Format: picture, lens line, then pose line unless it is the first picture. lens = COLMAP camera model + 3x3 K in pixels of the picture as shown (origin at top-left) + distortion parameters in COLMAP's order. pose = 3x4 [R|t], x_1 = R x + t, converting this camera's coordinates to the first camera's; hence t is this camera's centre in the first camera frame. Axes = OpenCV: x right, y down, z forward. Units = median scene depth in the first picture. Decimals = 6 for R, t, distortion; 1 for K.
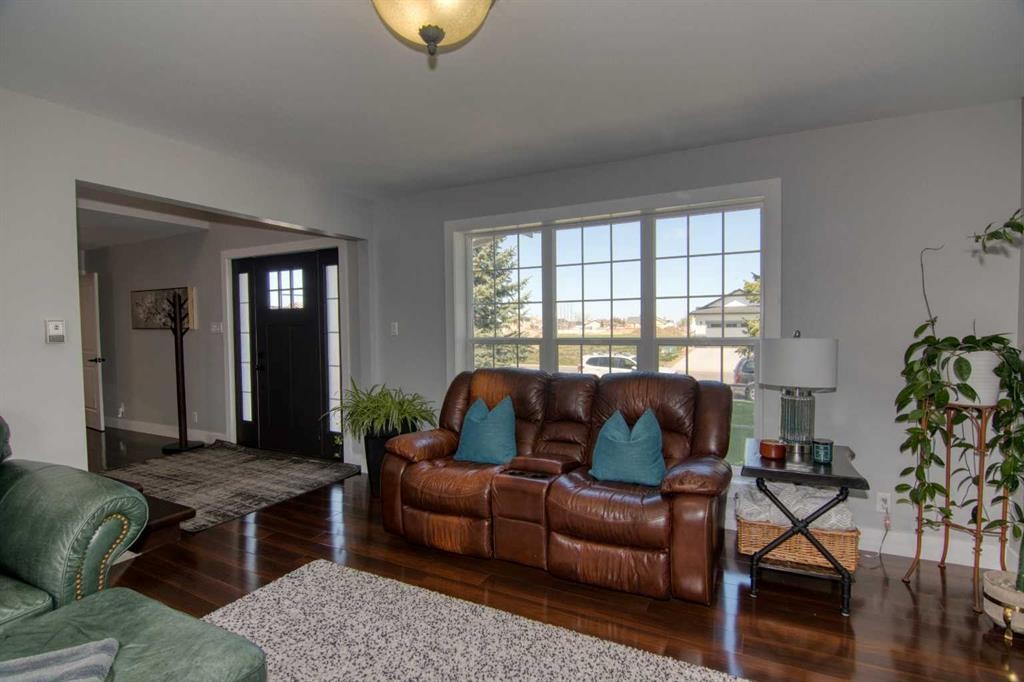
lens RADIAL K [[495.2, 0, 513.6], [0, 495.2, 342.1], [0, 0, 1]] dist [-0.022215, -0.000721]
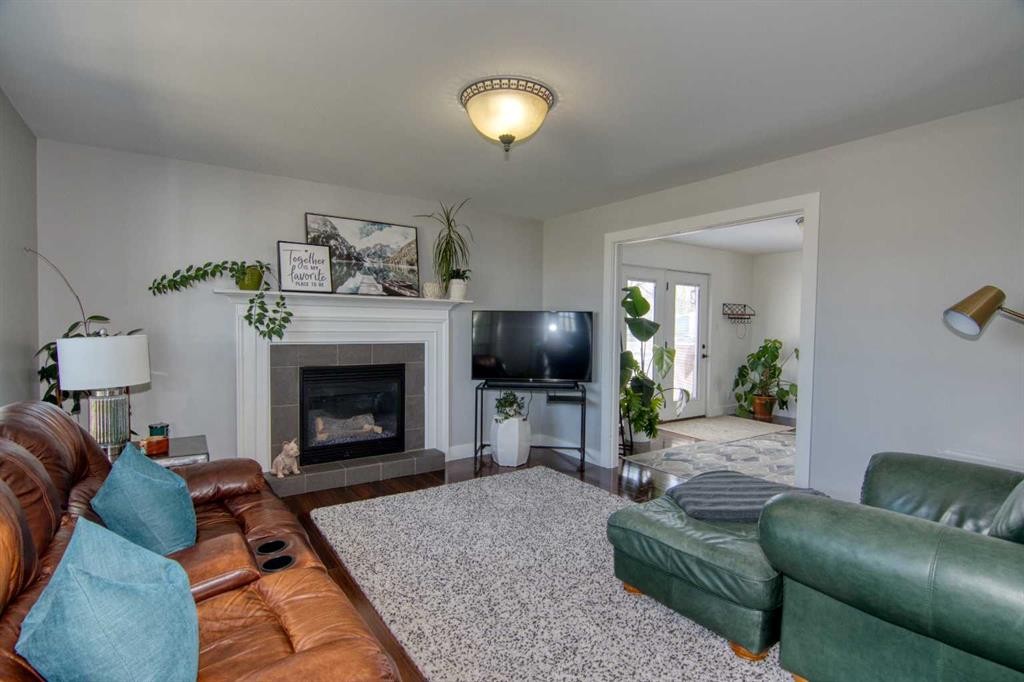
lens RADIAL K [[495.2, 0, 511.1], [0, 495.2, 340.6], [0, 0, 1]] dist [-0.022215, -0.000721]
pose [[-0.880921, -0.009243, 0.473173, -0.724686], [0.015326, 0.998728, 0.048041, -0.045460], [-0.473015, 0.049572, -0.879658, 1.868954]]
